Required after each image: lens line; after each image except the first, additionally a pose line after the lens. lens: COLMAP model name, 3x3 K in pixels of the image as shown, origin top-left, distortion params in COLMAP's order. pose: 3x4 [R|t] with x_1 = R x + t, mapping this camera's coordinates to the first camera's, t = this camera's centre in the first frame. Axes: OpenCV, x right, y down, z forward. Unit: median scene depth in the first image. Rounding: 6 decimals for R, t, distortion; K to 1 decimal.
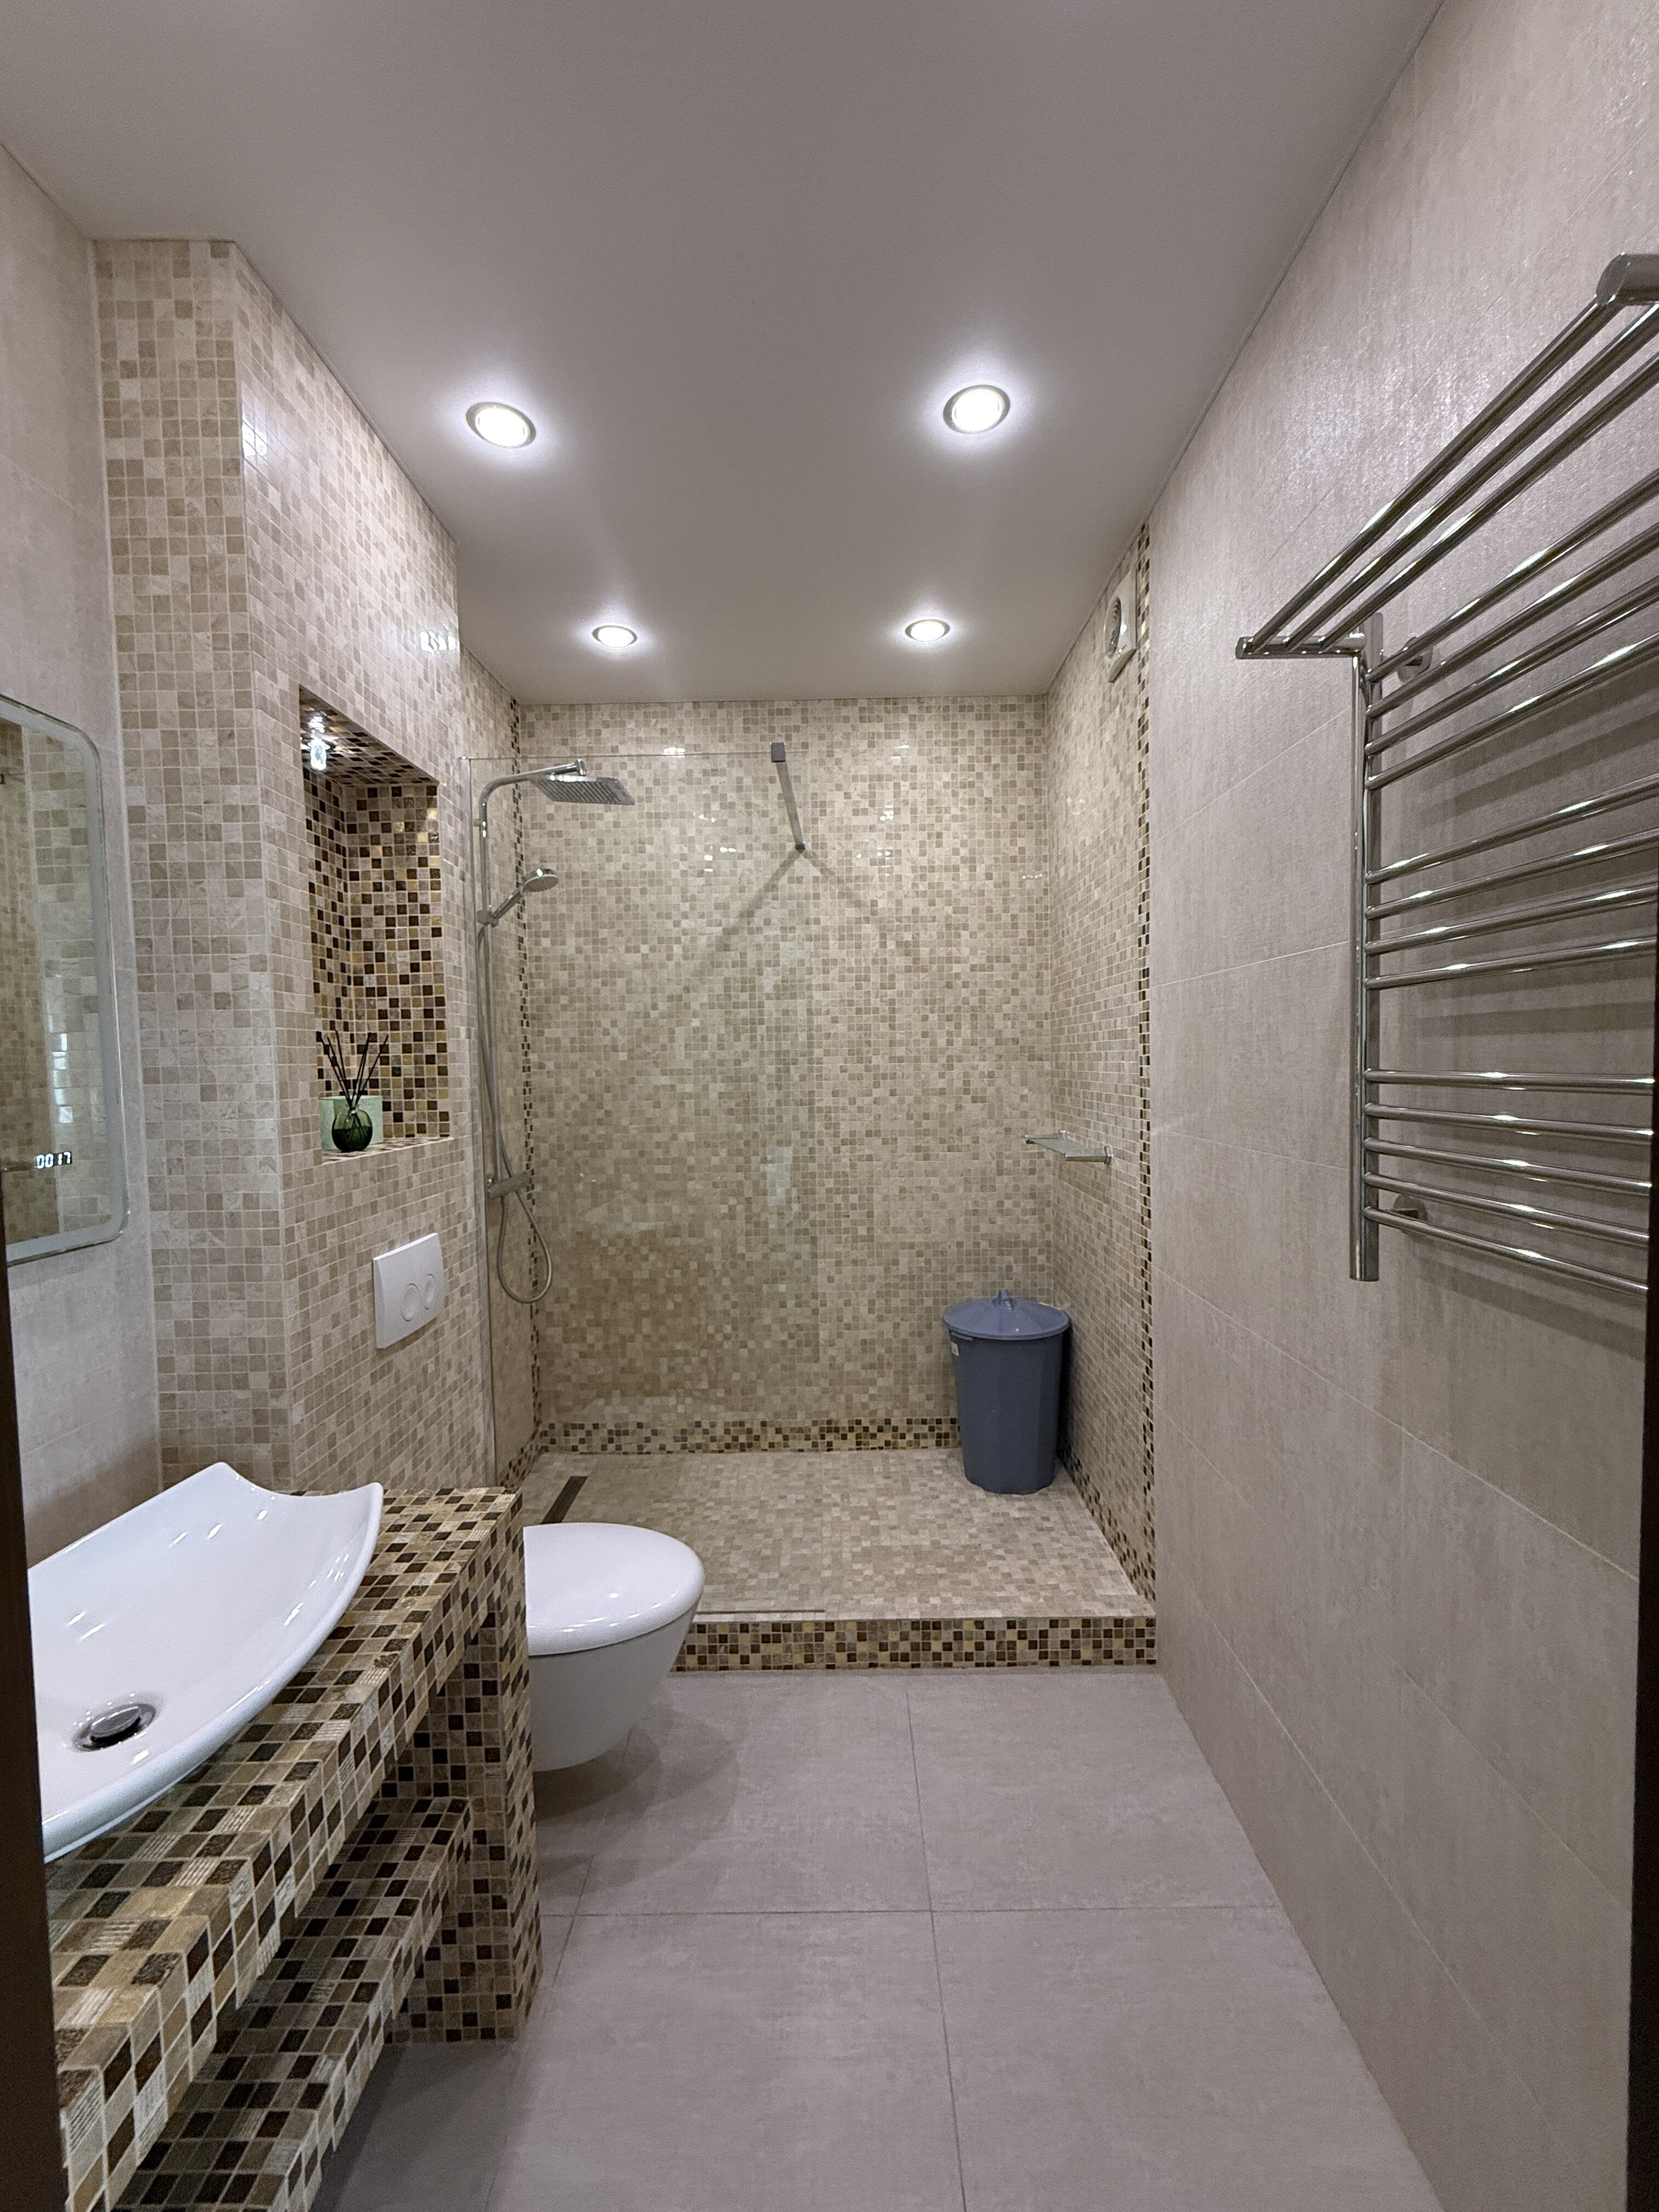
lens RADIAL K [[884.6, 0, 831.8], [0, 884.6, 1103.1], [0, 0, 1]] dist [0.001485, 0.000487]
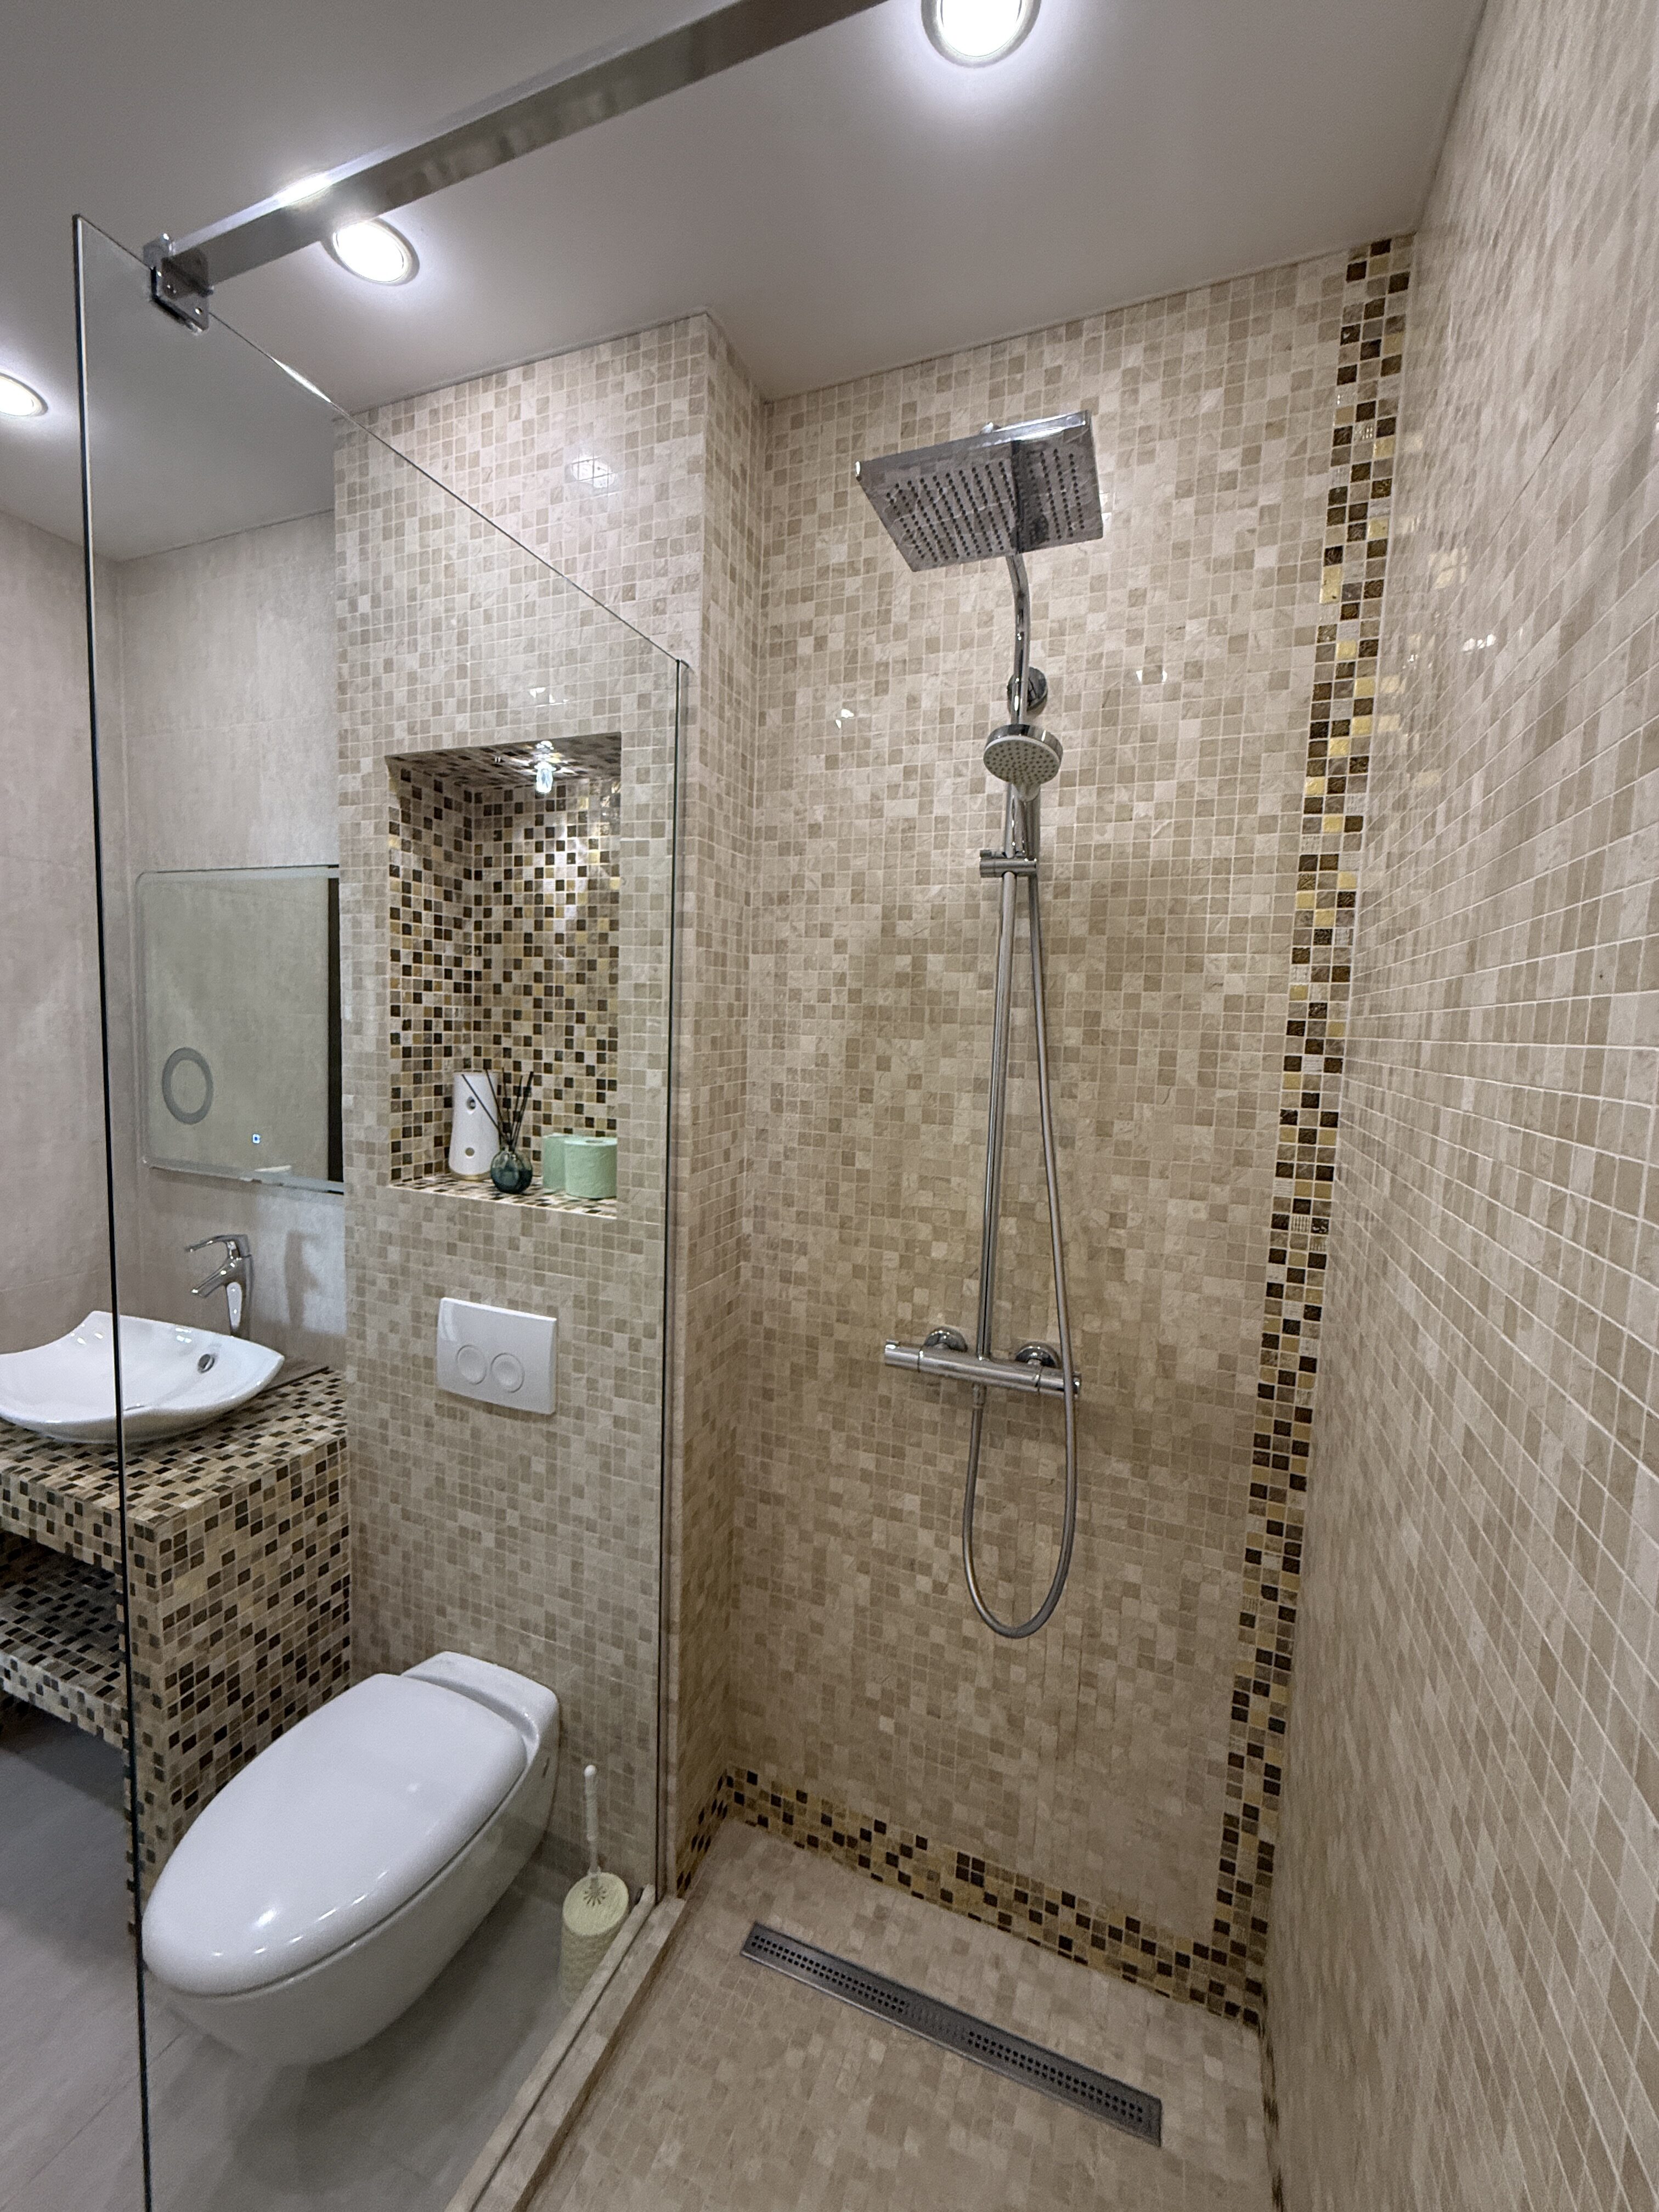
lens RADIAL K [[881.5, 0, 831.0], [0, 881.5, 1103.5], [0, 0, 1]] dist [0.001180, -0.000620]
pose [[-0.361567, 0.088171, -0.928168, 0.186659], [-0.074753, 0.989572, 0.123124, -0.160129], [0.929345, 0.113901, -0.351205, 1.418301]]
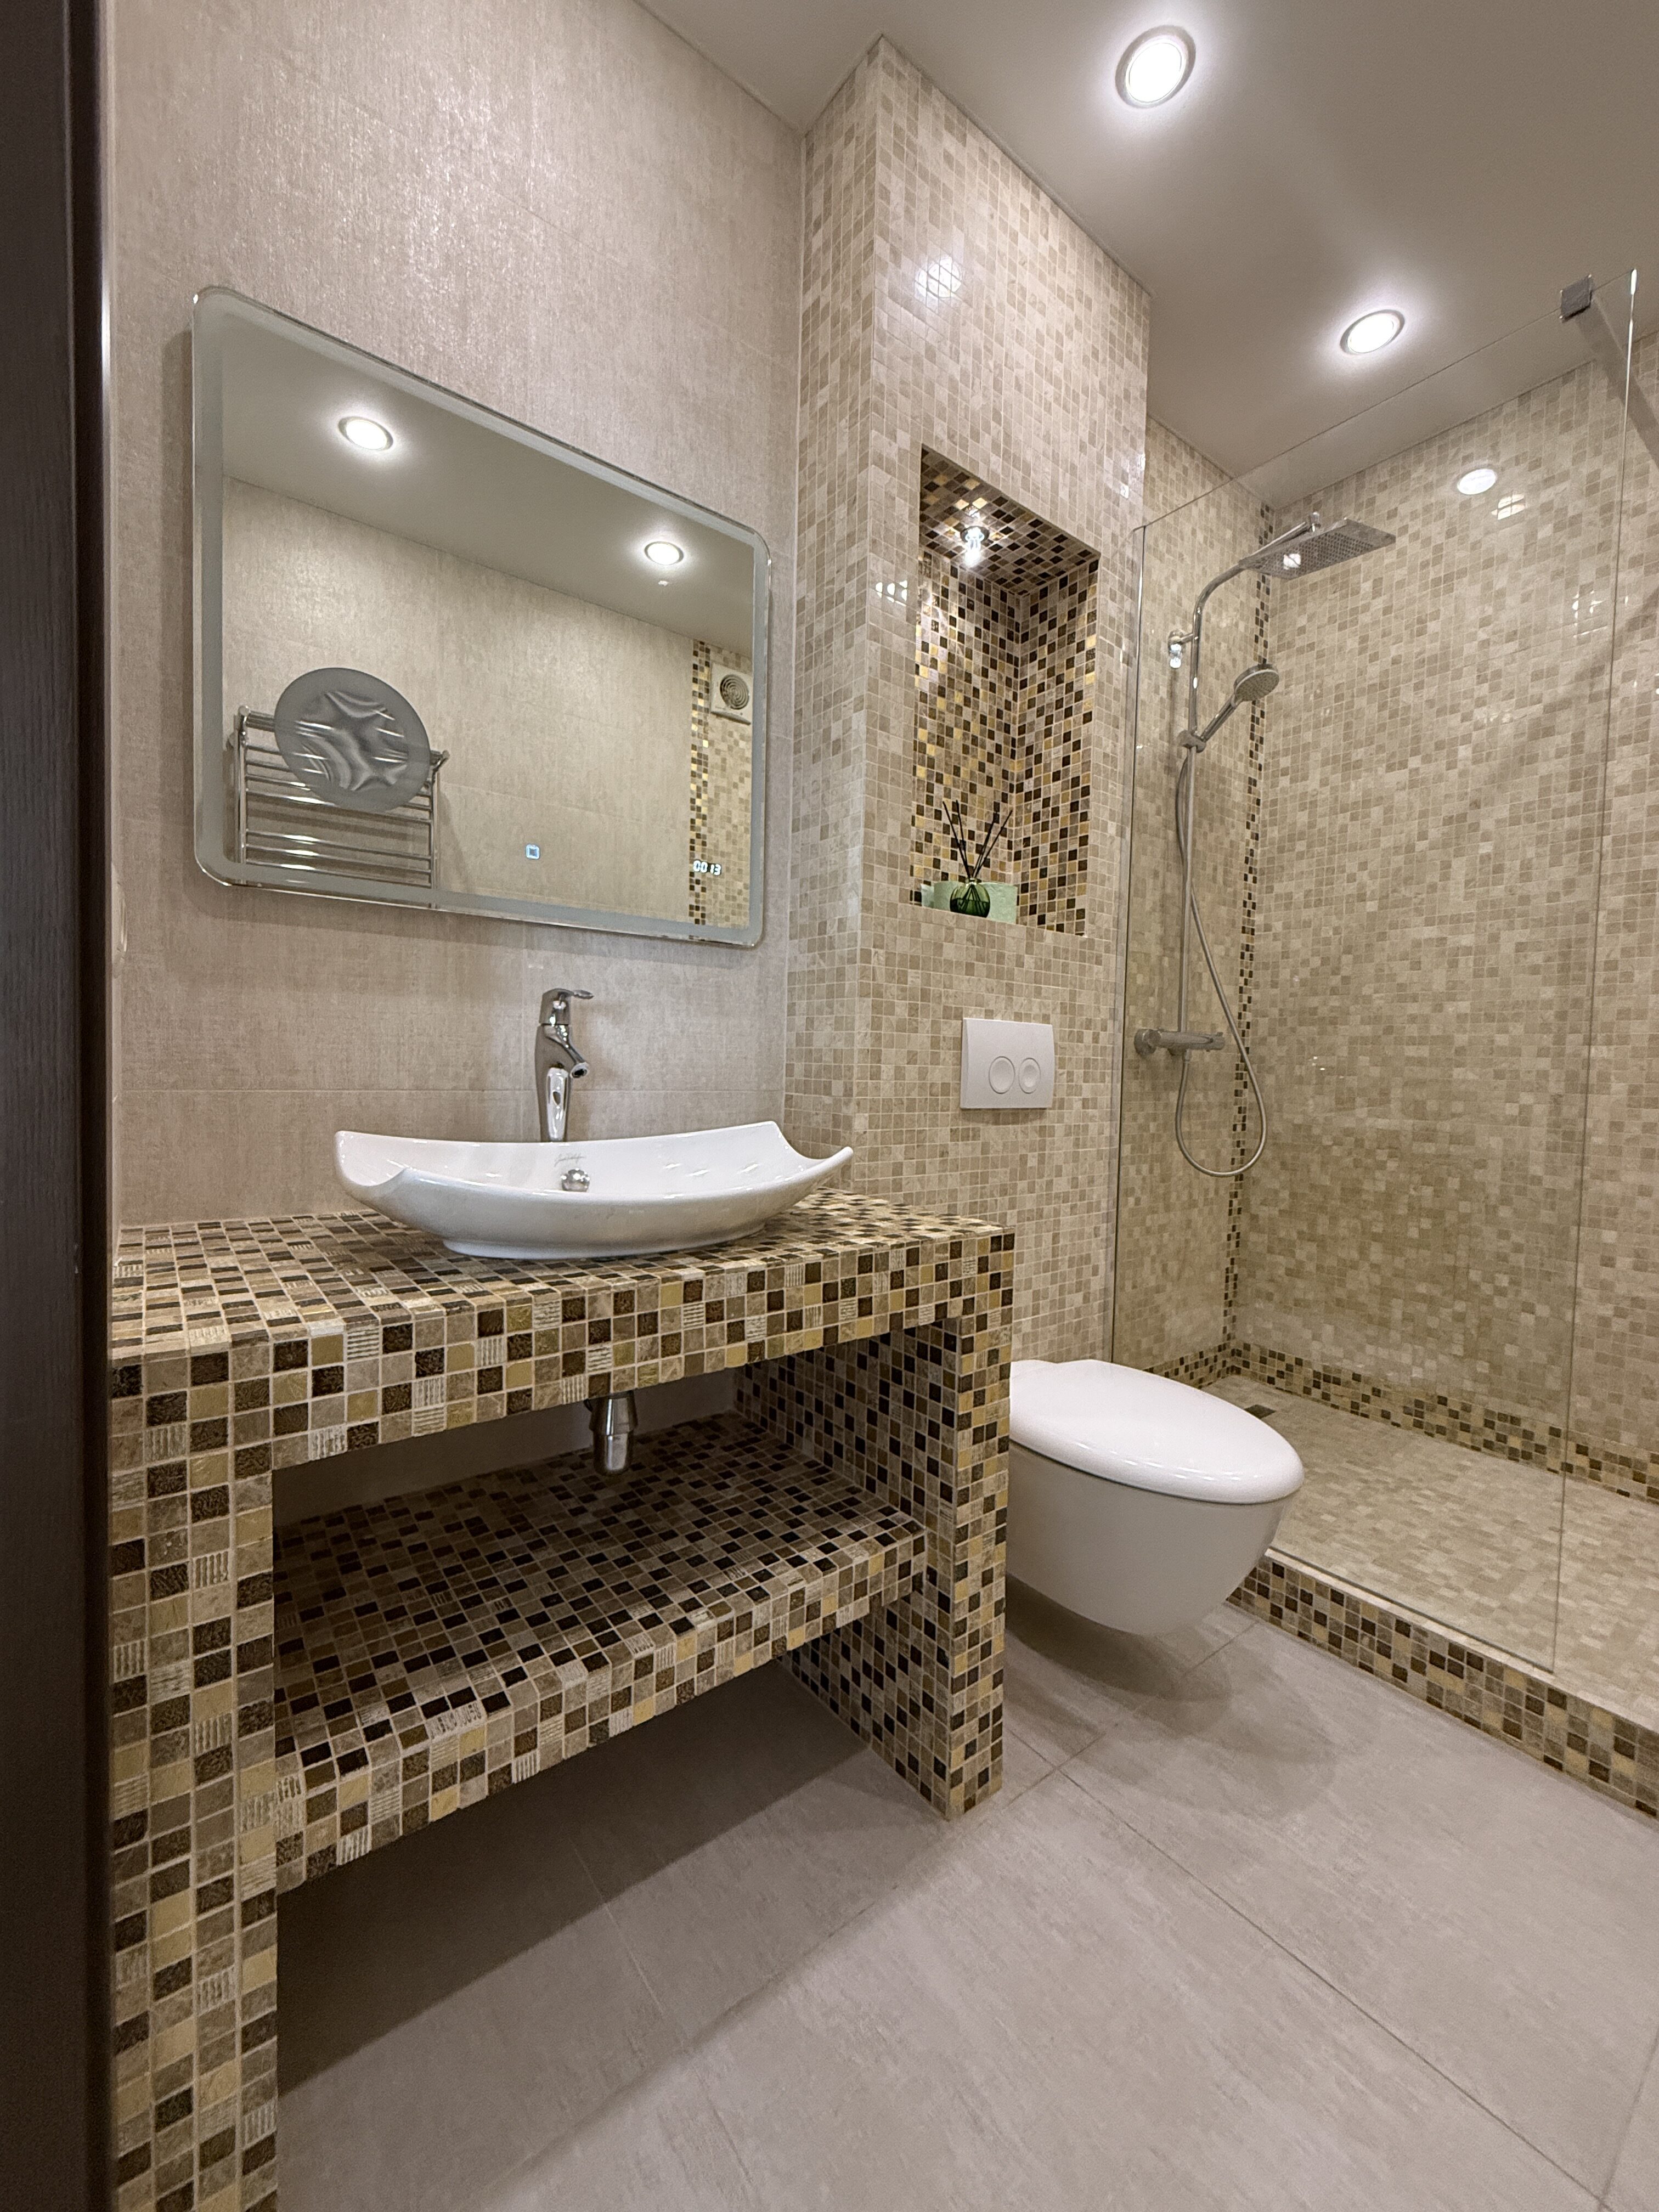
lens RADIAL K [[881.5, 0, 831.0], [0, 881.5, 1103.5], [0, 0, 1]] dist [0.001180, -0.000620]
pose [[0.612645, 0.066649, -0.787543, 0.154157], [-0.073683, 0.996915, 0.027049, 0.211078], [0.786916, 0.041457, 0.615666, 0.217658]]
